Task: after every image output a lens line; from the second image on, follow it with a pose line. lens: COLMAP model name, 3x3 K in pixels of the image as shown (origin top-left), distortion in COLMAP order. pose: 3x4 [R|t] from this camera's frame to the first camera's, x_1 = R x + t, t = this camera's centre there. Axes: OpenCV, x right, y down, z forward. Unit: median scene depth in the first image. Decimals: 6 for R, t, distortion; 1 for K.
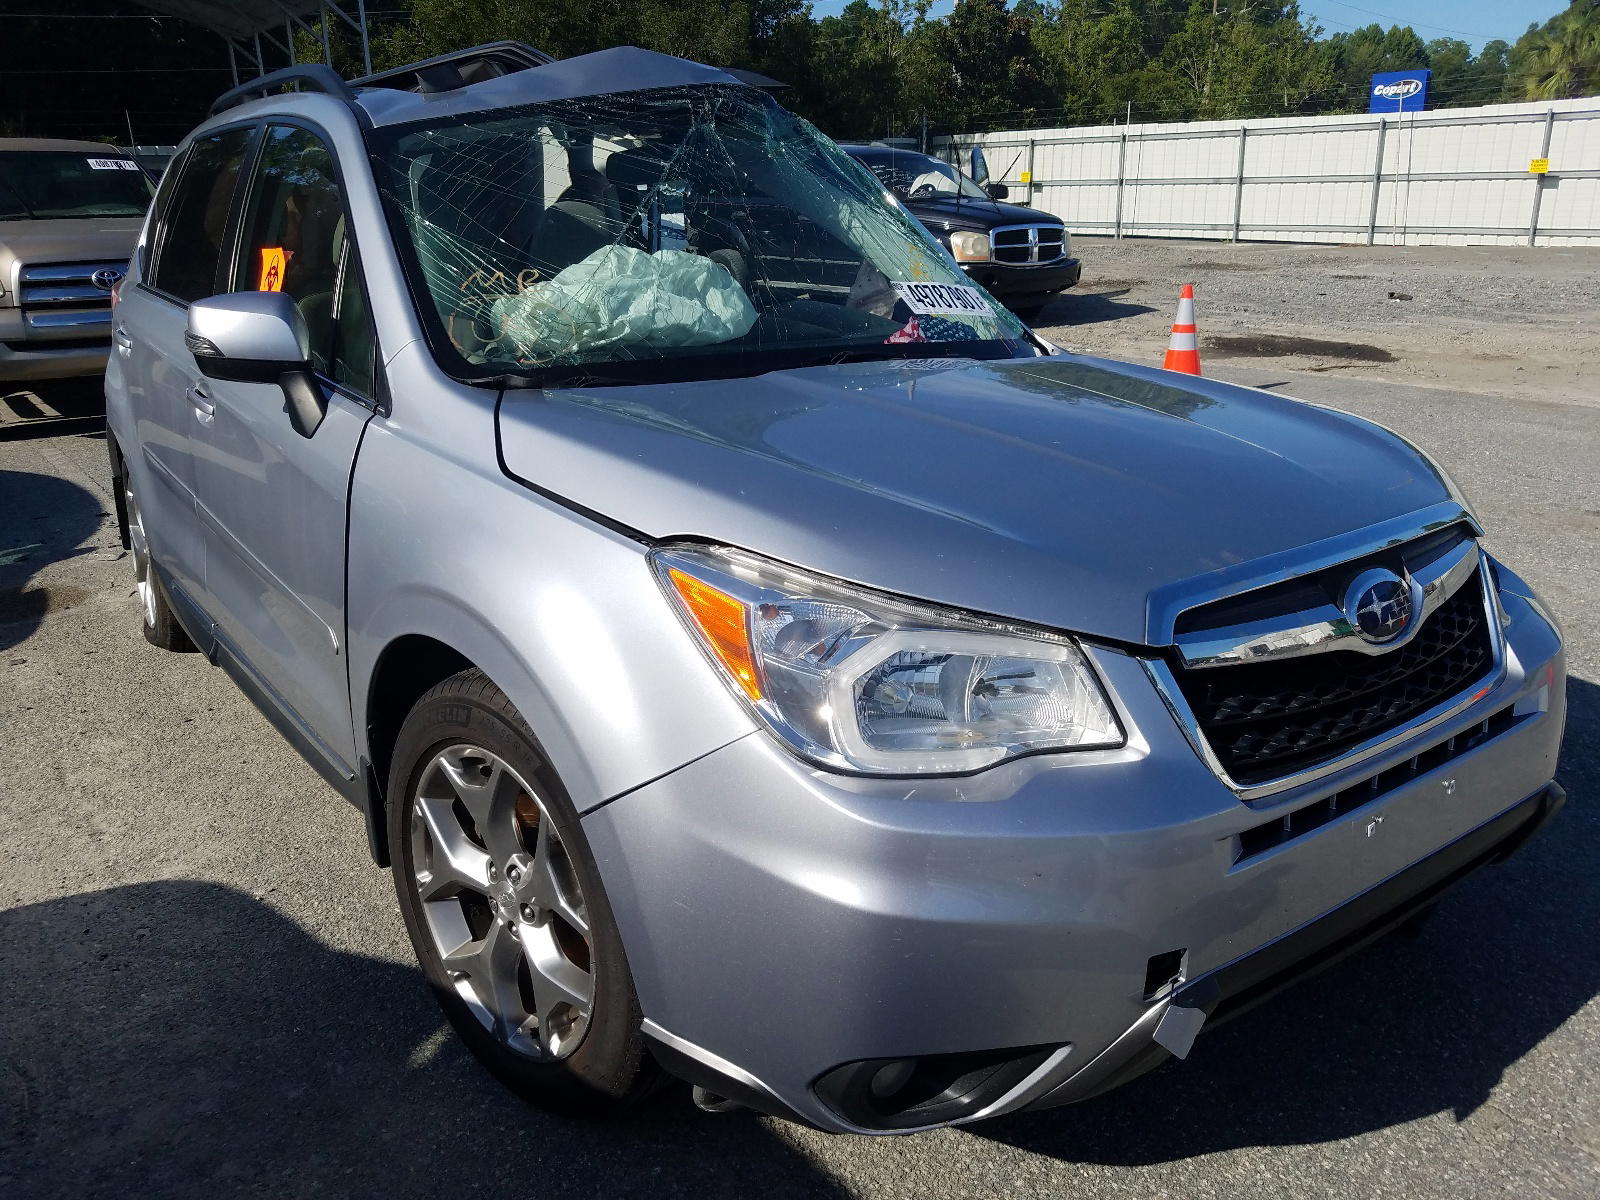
lens RADIAL K [[1255.8, 0, 800.0], [0, 1255.8, 600.0], [0, 0, 1]] dist [-0.010693, 0.003787]
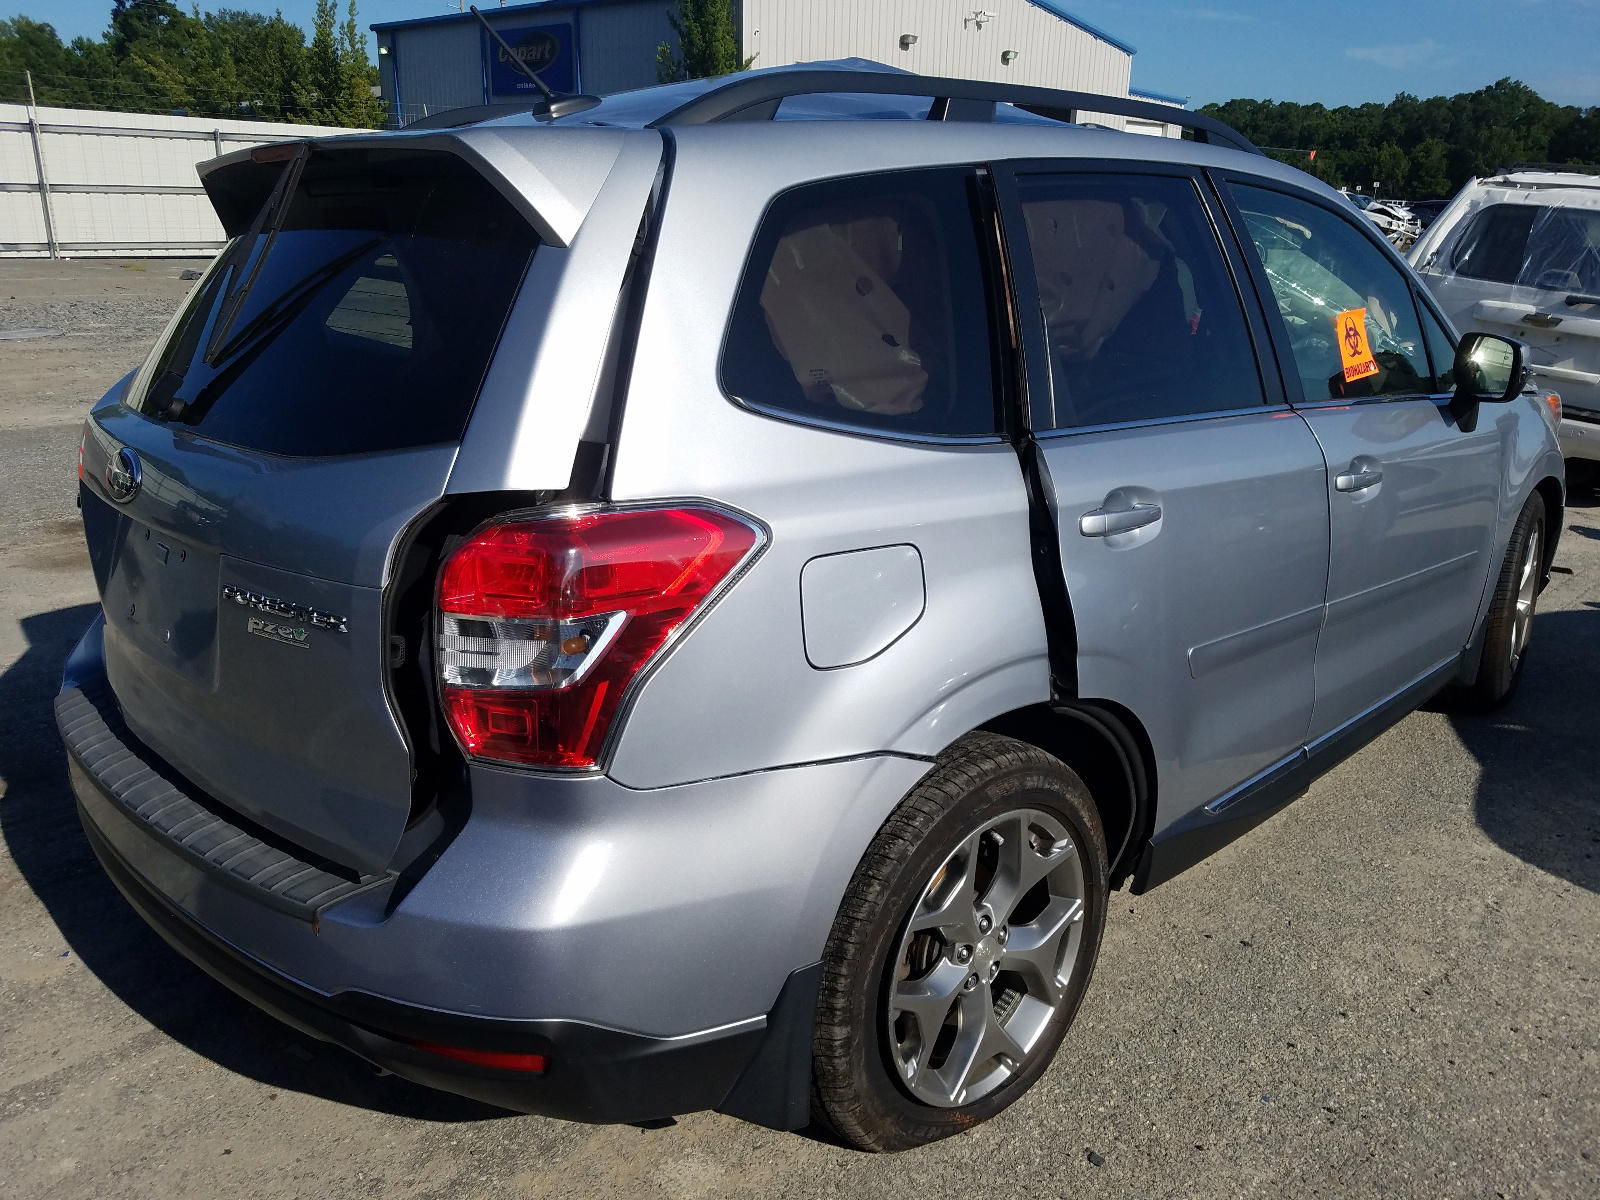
lens RADIAL K [[1255.8, 0, 800.0], [0, 1255.8, 600.0], [0, 0, 1]] dist [-0.010693, 0.003787]
pose [[-0.589986, -0.229034, 0.774248, -0.650039], [0.259251, 0.854411, 0.450300, -0.346992], [-0.764660, 0.466396, -0.444713, 1.118294]]
